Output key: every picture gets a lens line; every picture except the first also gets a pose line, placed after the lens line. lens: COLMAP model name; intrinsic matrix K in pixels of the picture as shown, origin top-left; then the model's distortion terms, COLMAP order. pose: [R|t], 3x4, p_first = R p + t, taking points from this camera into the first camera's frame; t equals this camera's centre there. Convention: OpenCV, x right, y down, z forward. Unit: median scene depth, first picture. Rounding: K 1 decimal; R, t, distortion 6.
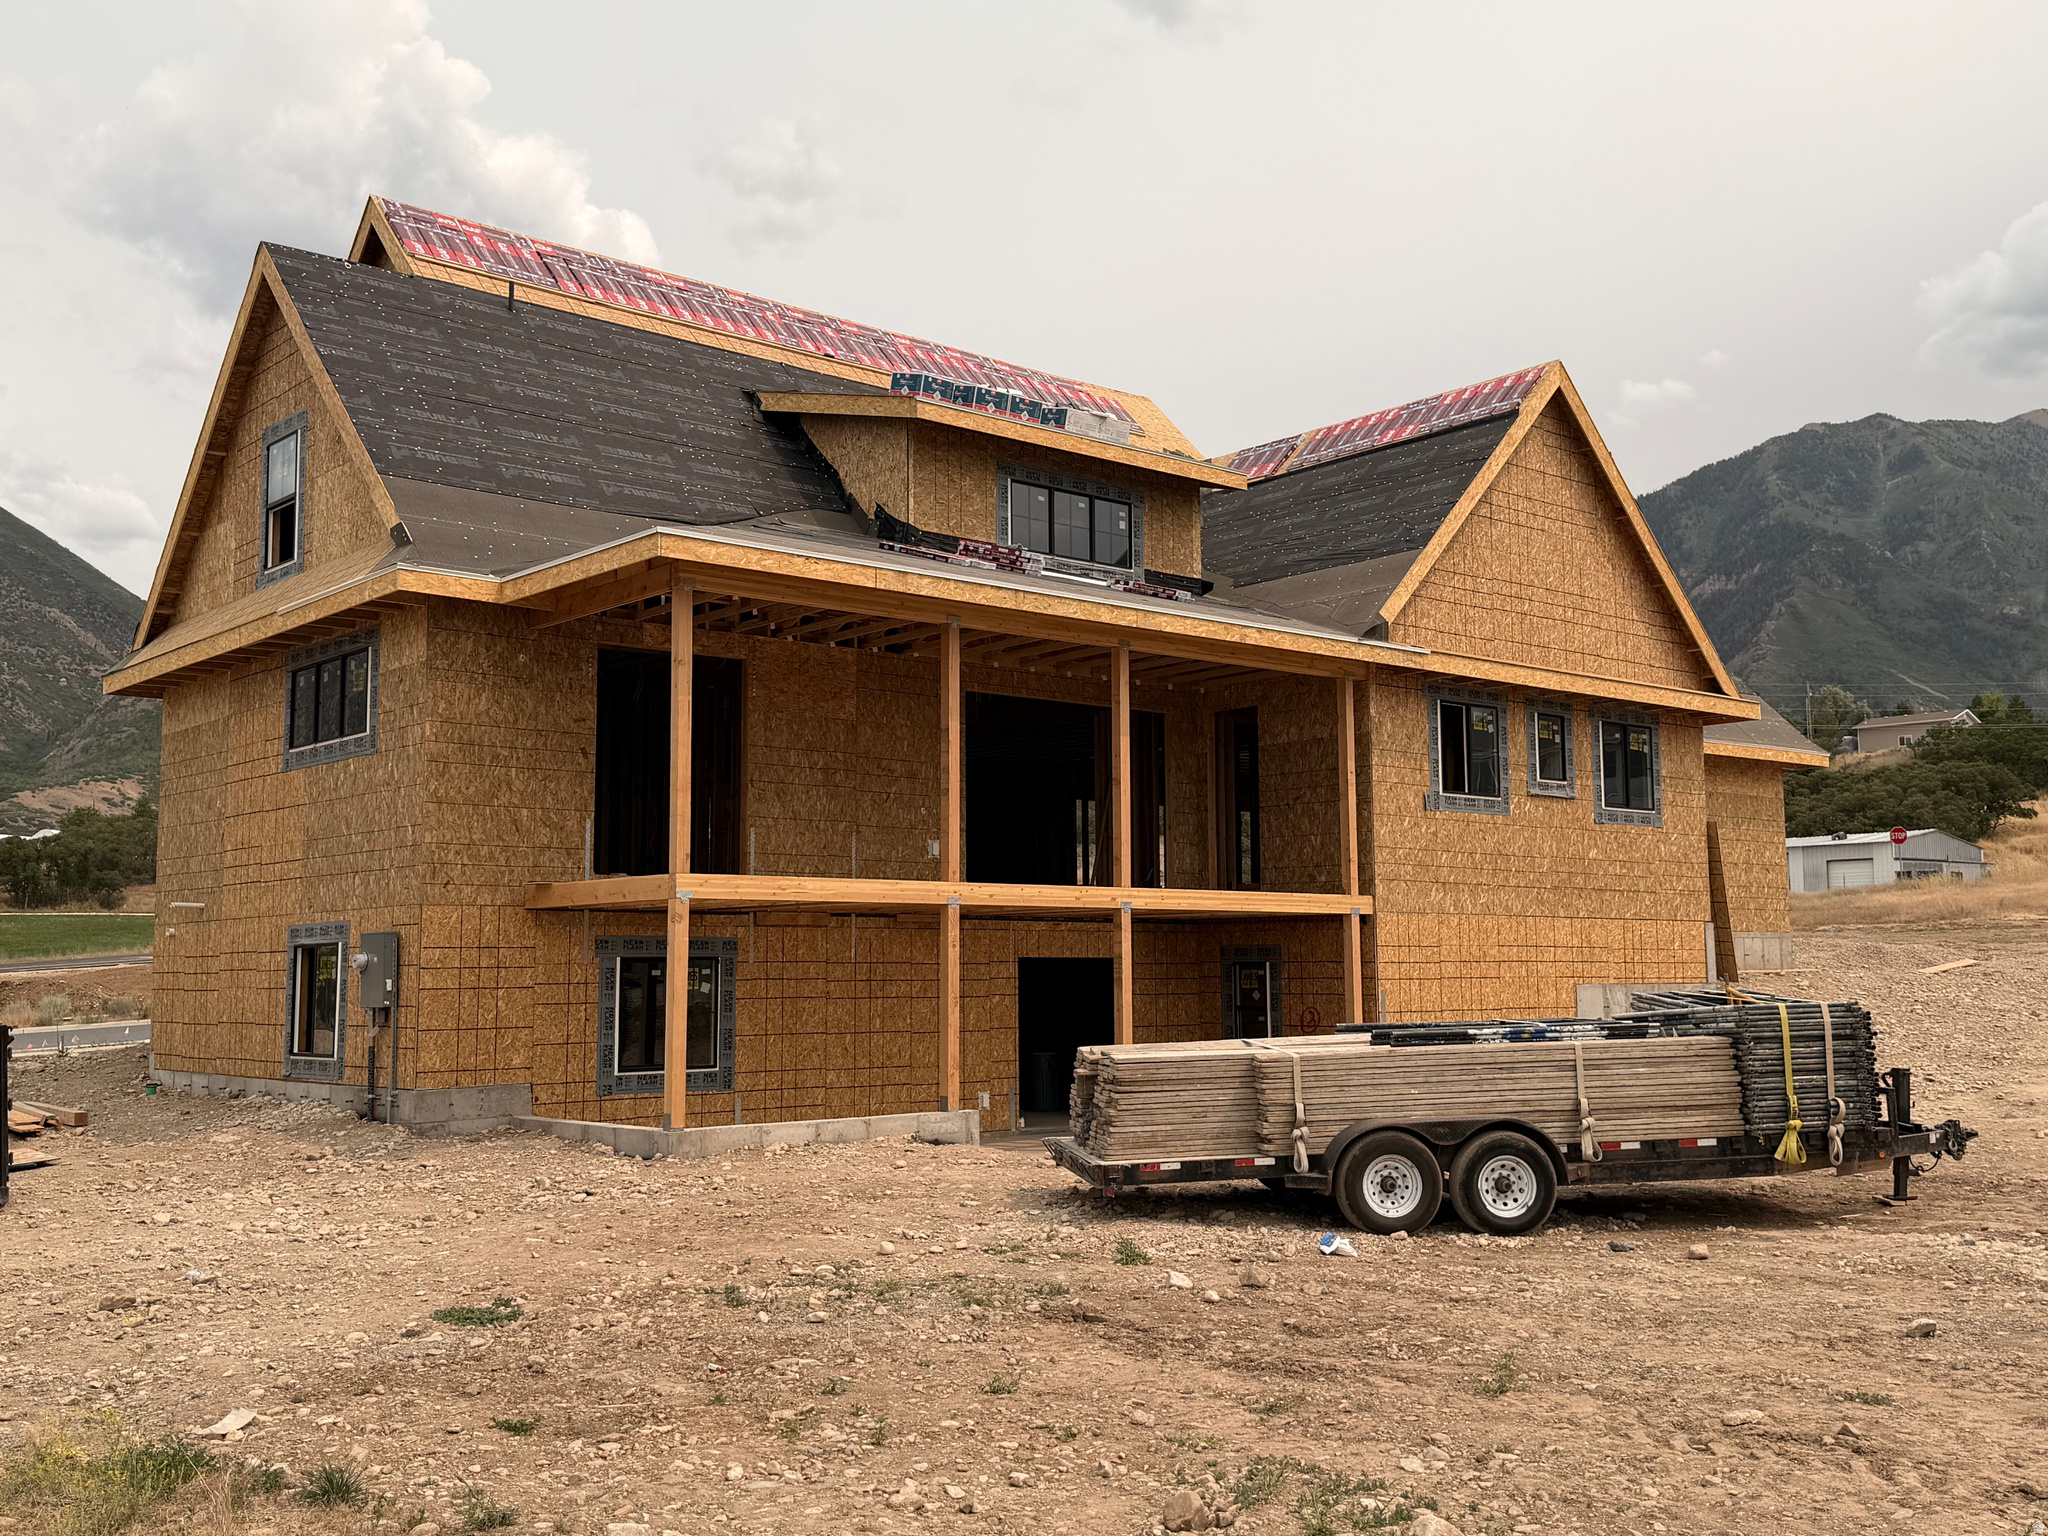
lens RADIAL K [[2001.7, 0, 1024.0], [0, 2001.7, 768.0], [0, 0, 1]] dist [0.157681, -0.278346]
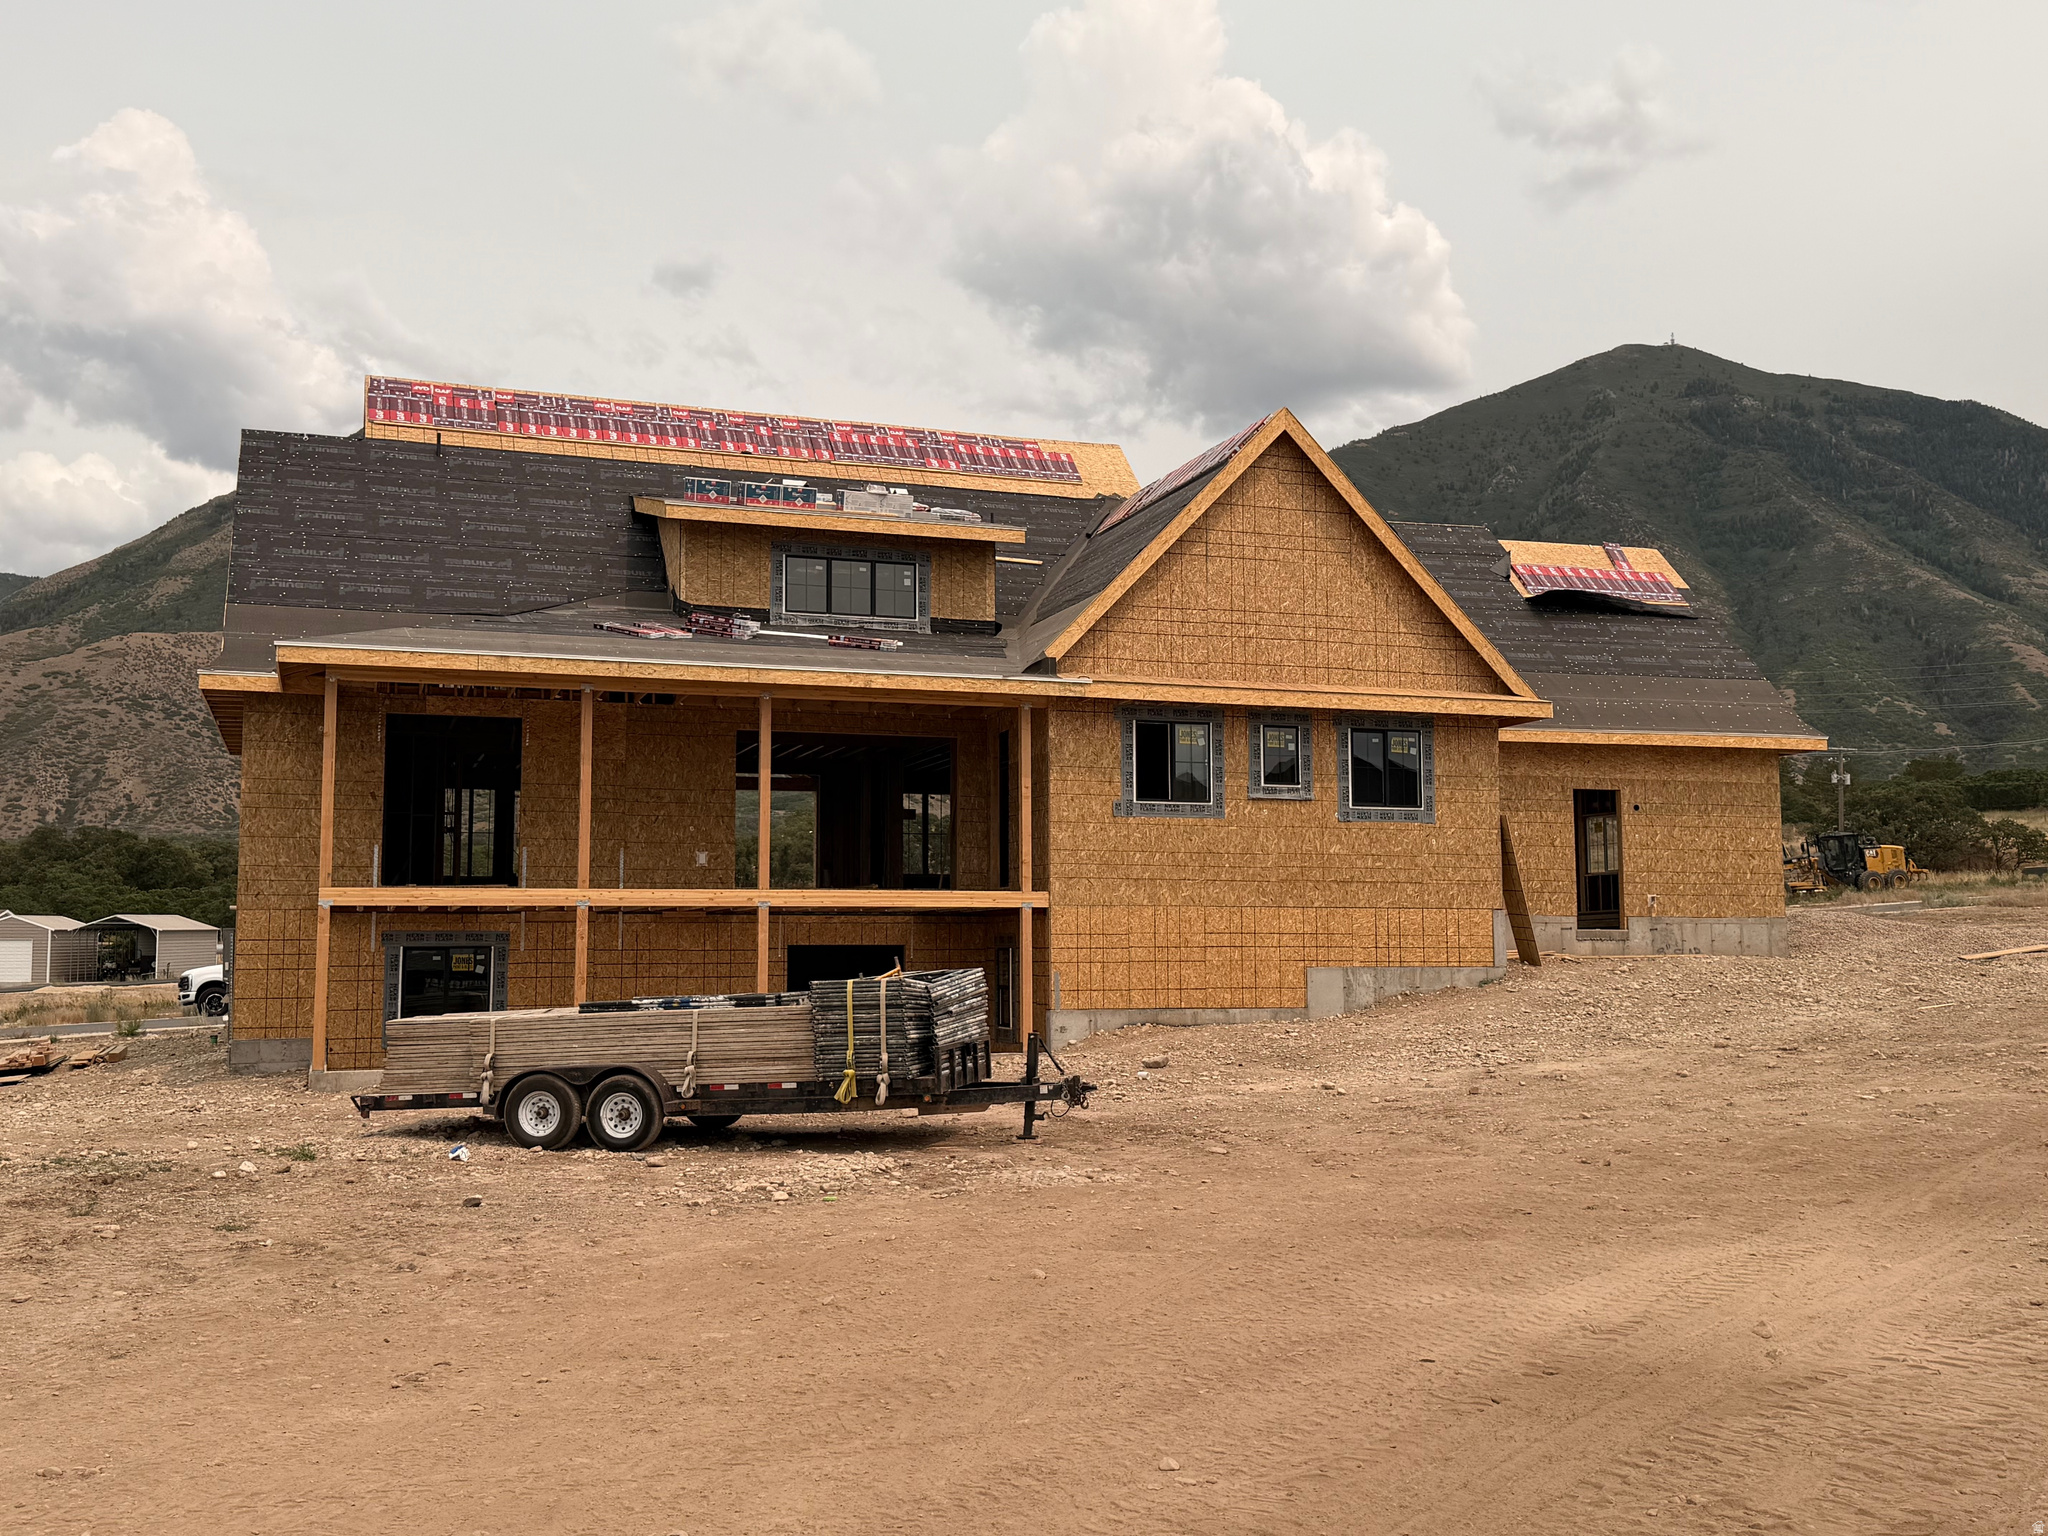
lens RADIAL K [[2001.7, 0, 1024.0], [0, 2001.7, 768.0], [0, 0, 1]] dist [0.157681, -0.278346]
pose [[0.930491, -0.032520, -0.364869, 0.594980], [0.035608, 0.999364, 0.001737, -0.011253], [0.364580, -0.014609, 0.931057, -0.094709]]
